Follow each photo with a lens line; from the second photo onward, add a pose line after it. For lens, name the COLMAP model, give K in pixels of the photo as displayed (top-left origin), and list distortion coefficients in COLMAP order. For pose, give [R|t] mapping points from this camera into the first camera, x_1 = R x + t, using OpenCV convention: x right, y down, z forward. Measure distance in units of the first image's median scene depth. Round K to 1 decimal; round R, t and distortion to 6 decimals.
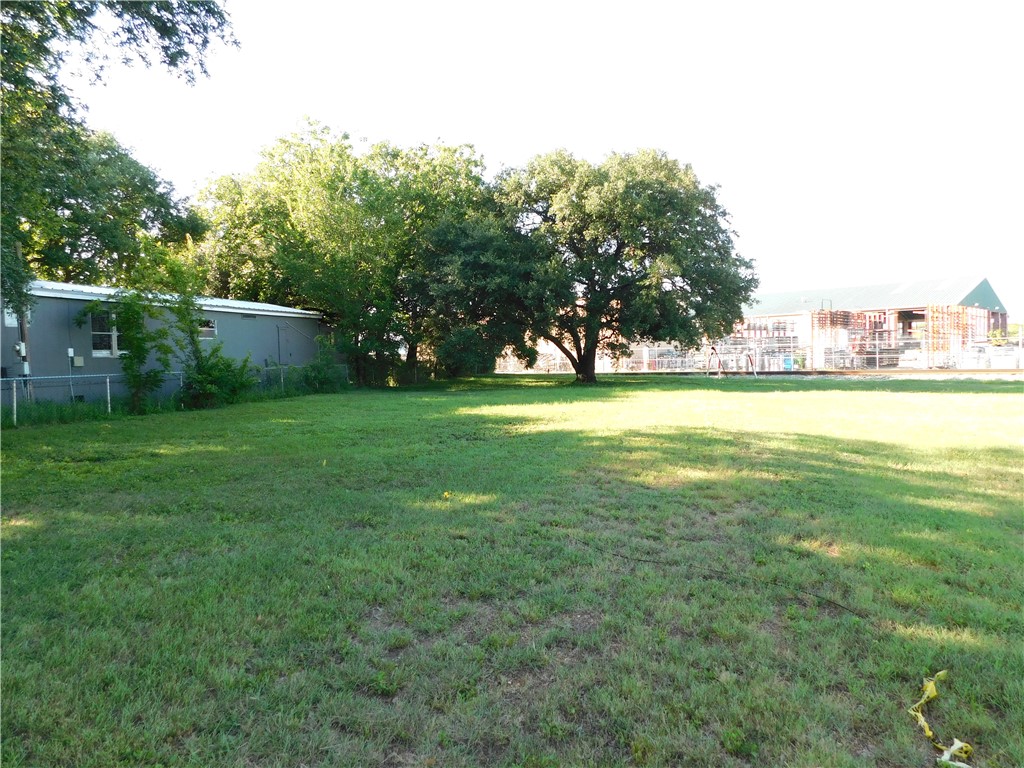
lens RADIAL K [[682.3, 0, 514.7], [0, 682.3, 386.0], [0, 0, 1]] dist [-0.069507, 0.062930]
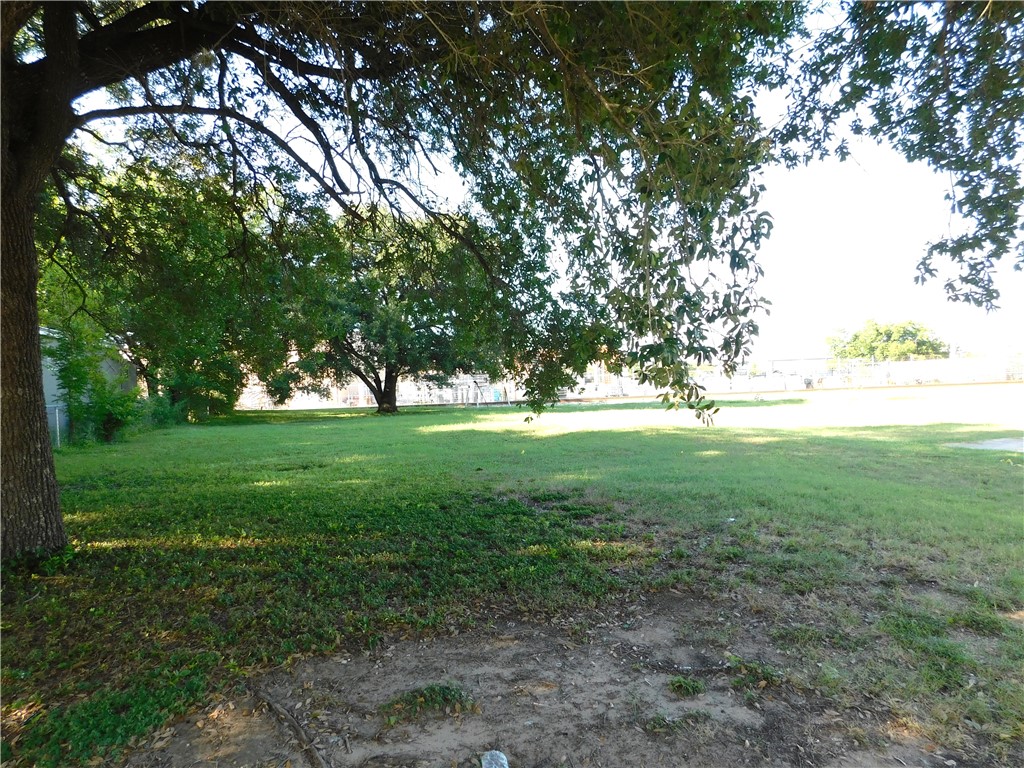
lens RADIAL K [[682.3, 0, 514.7], [0, 682.3, 386.0], [0, 0, 1]] dist [-0.069507, 0.062930]
pose [[0.865514, -0.009217, 0.500801, -0.489183], [0.038341, 0.998116, -0.047894, 0.023324], [-0.499416, 0.060654, 0.864237, -0.099511]]
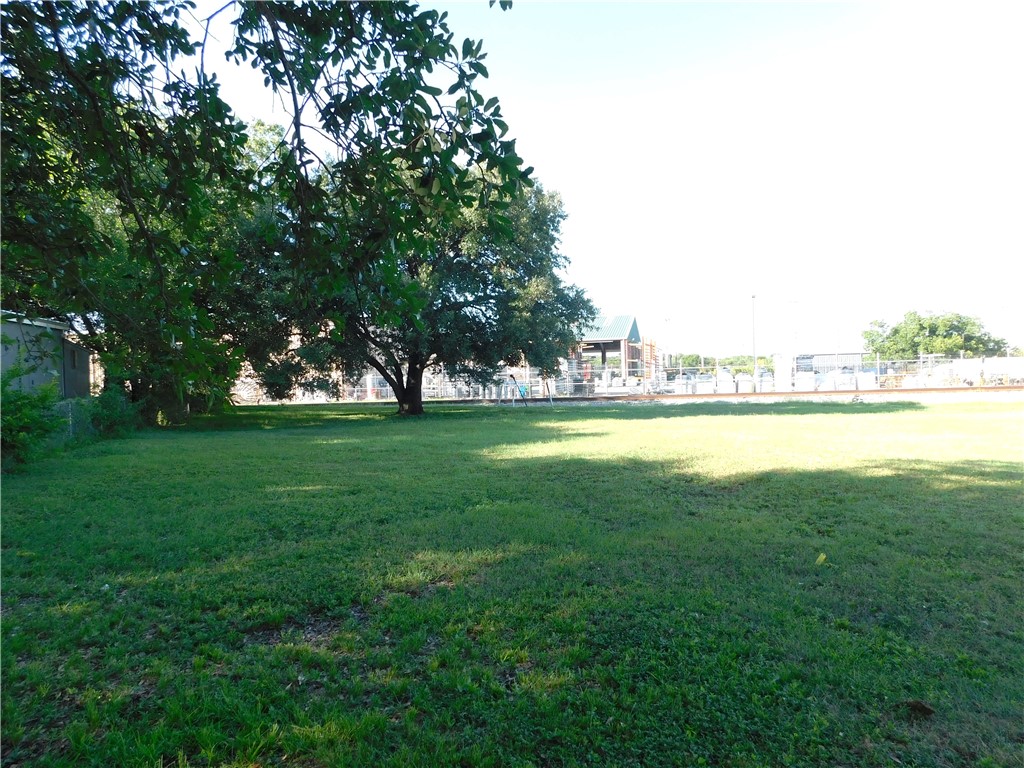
lens RADIAL K [[682.3, 0, 514.7], [0, 682.3, 386.0], [0, 0, 1]] dist [-0.069507, 0.062930]
pose [[0.866448, -0.004891, 0.499243, -0.399640], [0.026058, 0.999032, -0.035437, -0.011505], [-0.498586, 0.043714, 0.865737, 0.308543]]
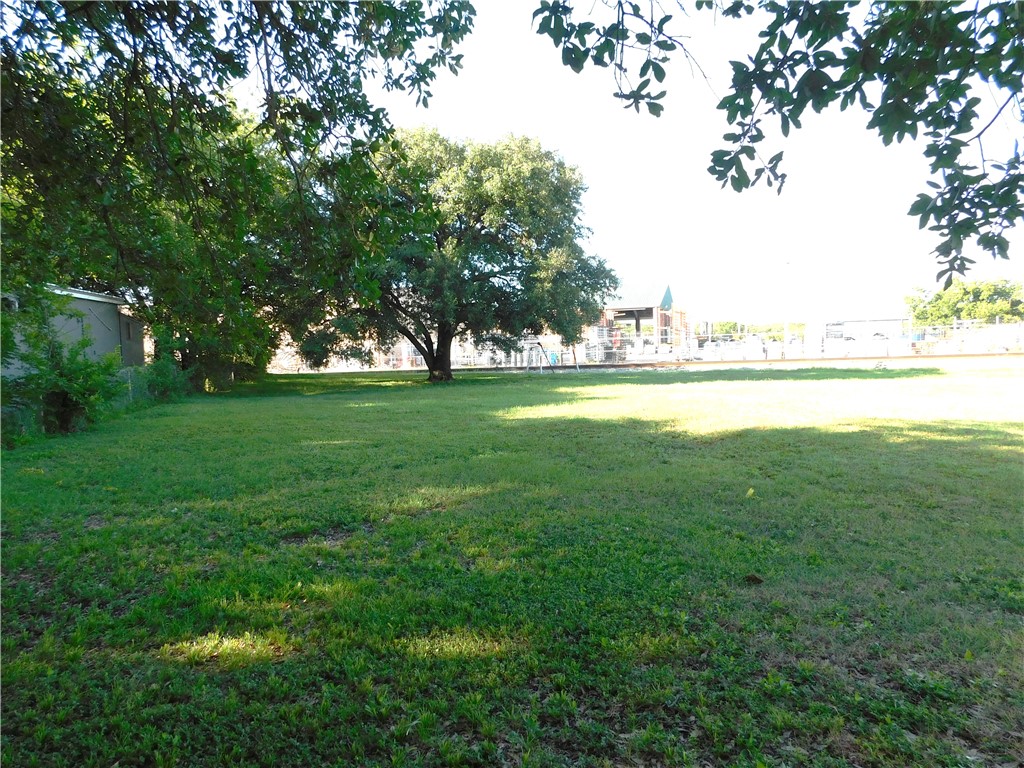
lens RADIAL K [[682.3, 0, 514.7], [0, 682.3, 386.0], [0, 0, 1]] dist [-0.069507, 0.062930]
pose [[0.892406, -0.030239, 0.450219, -0.406452], [0.029078, 0.999532, 0.009496, -0.006034], [-0.450295, 0.004617, 0.892868, 0.234946]]
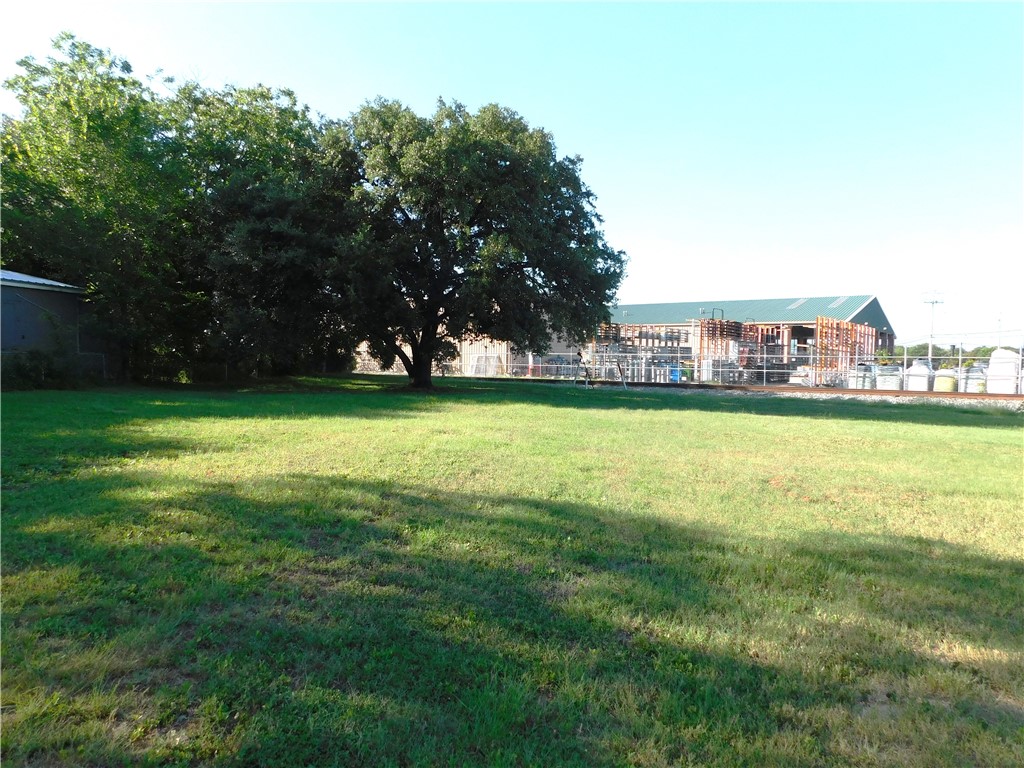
lens RADIAL K [[688.8, 0, 515.7], [0, 688.8, 385.2], [0, 0, 1]] dist [-0.042900, 0.000496]
pose [[0.991090, 0.037644, 0.127764, 0.208260], [-0.036872, 0.999285, -0.008406, -0.010684], [-0.127990, 0.003621, 0.991769, 0.278422]]
